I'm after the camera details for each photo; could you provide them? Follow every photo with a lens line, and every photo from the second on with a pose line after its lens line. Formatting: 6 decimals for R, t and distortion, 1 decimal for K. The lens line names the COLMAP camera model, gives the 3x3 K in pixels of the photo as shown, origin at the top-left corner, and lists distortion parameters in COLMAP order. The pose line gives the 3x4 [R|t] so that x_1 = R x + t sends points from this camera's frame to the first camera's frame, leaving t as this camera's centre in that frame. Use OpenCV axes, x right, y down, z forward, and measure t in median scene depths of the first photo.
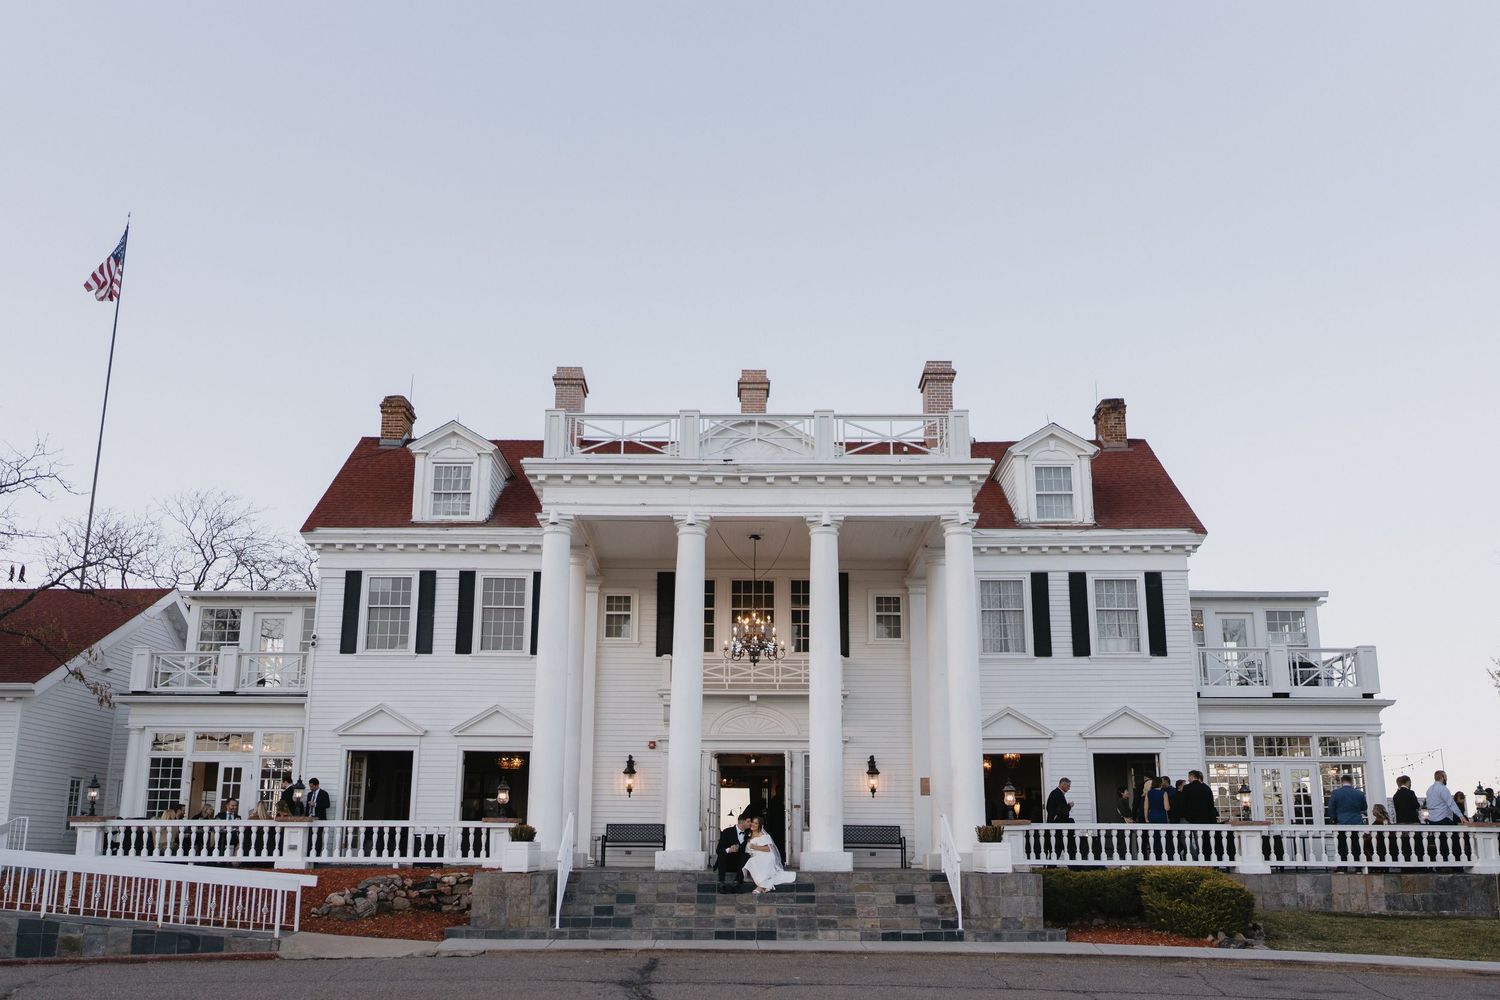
lens RADIAL K [[1567.2, 0, 747.2], [0, 1567.2, 446.3], [0, 0, 1]] dist [-0.113975, 0.000654]
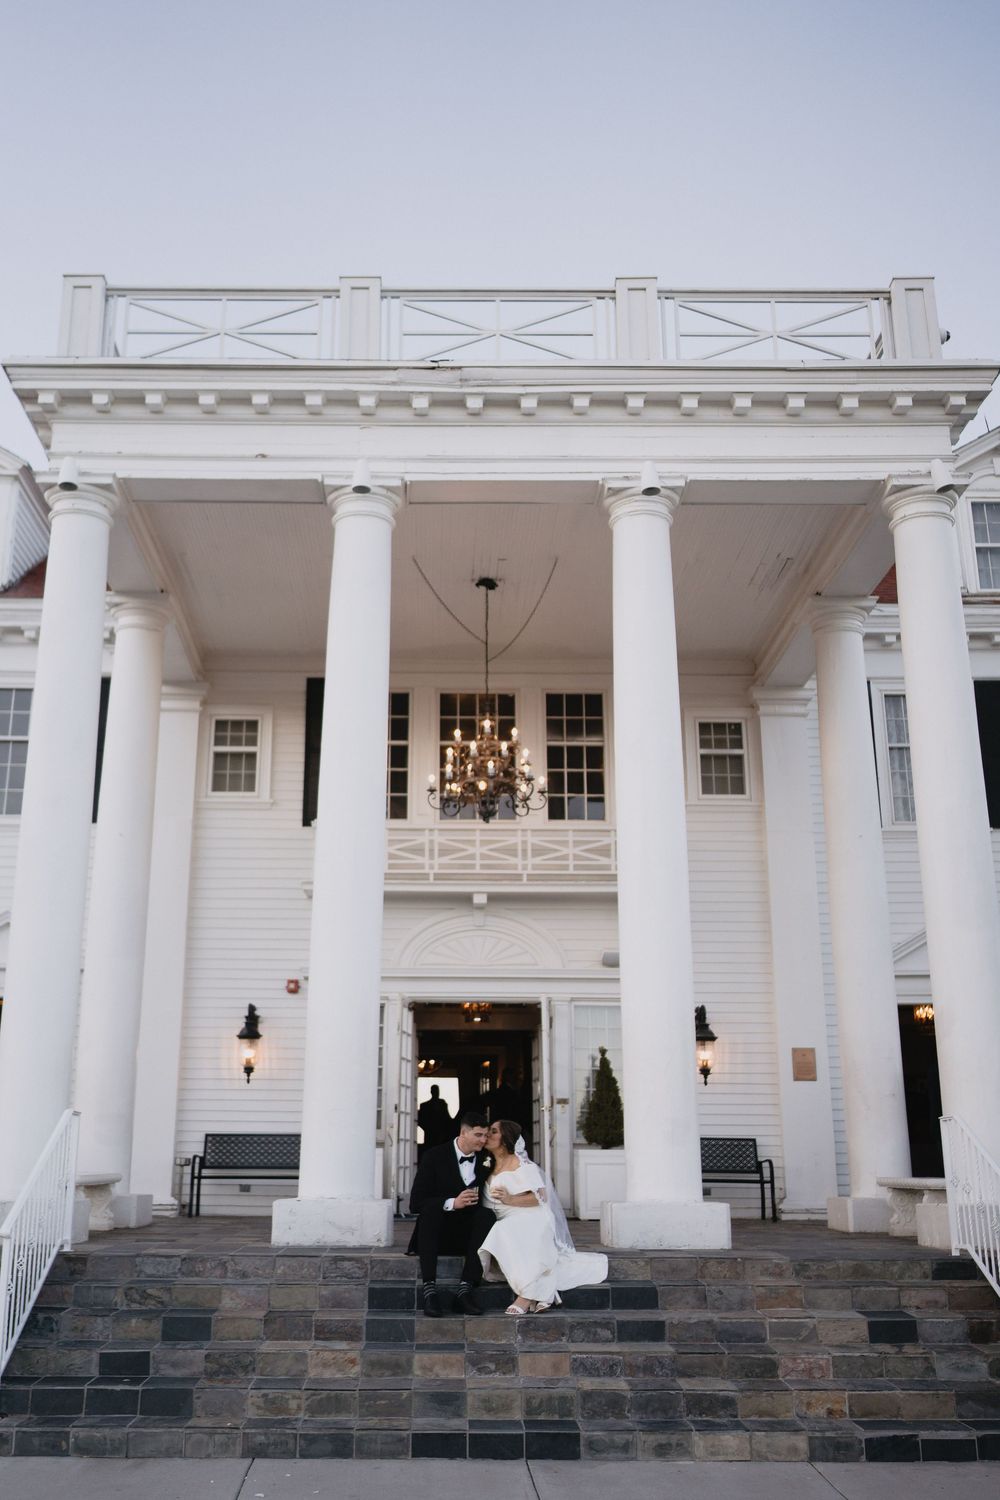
lens RADIAL K [[1448.9, 0, 433.6], [0, 1448.9, 750.3], [0, 0, 1]] dist [-0.059542, -0.002345]
pose [[0.999997, 0.002568, -0.000045, -0.013938], [-0.002569, 0.999842, -0.017613, 0.134066], [0.000000, 0.017613, 0.999845, 0.563420]]
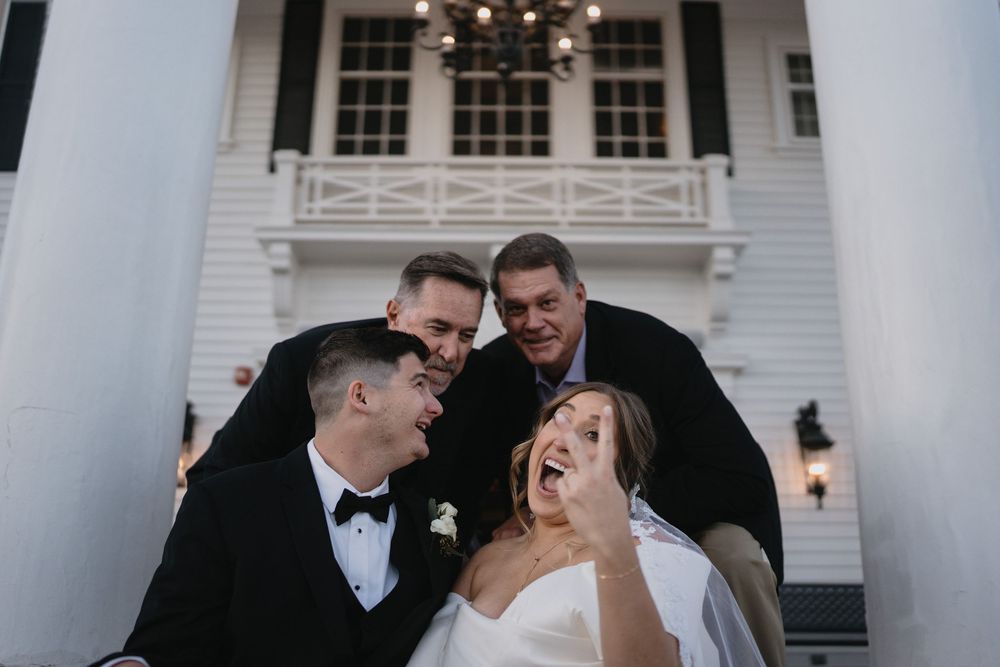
lens RADIAL K [[1010.1, 0, 500.0], [0, 1010.1, 333.5], [0, 0, 1]] dist [-0.109003, -0.004934]
pose [[0.999938, 0.007907, 0.007845, 0.001679], [-0.007555, 0.999002, -0.044030, 0.217273], [-0.008185, 0.043968, 0.998999, 0.847171]]
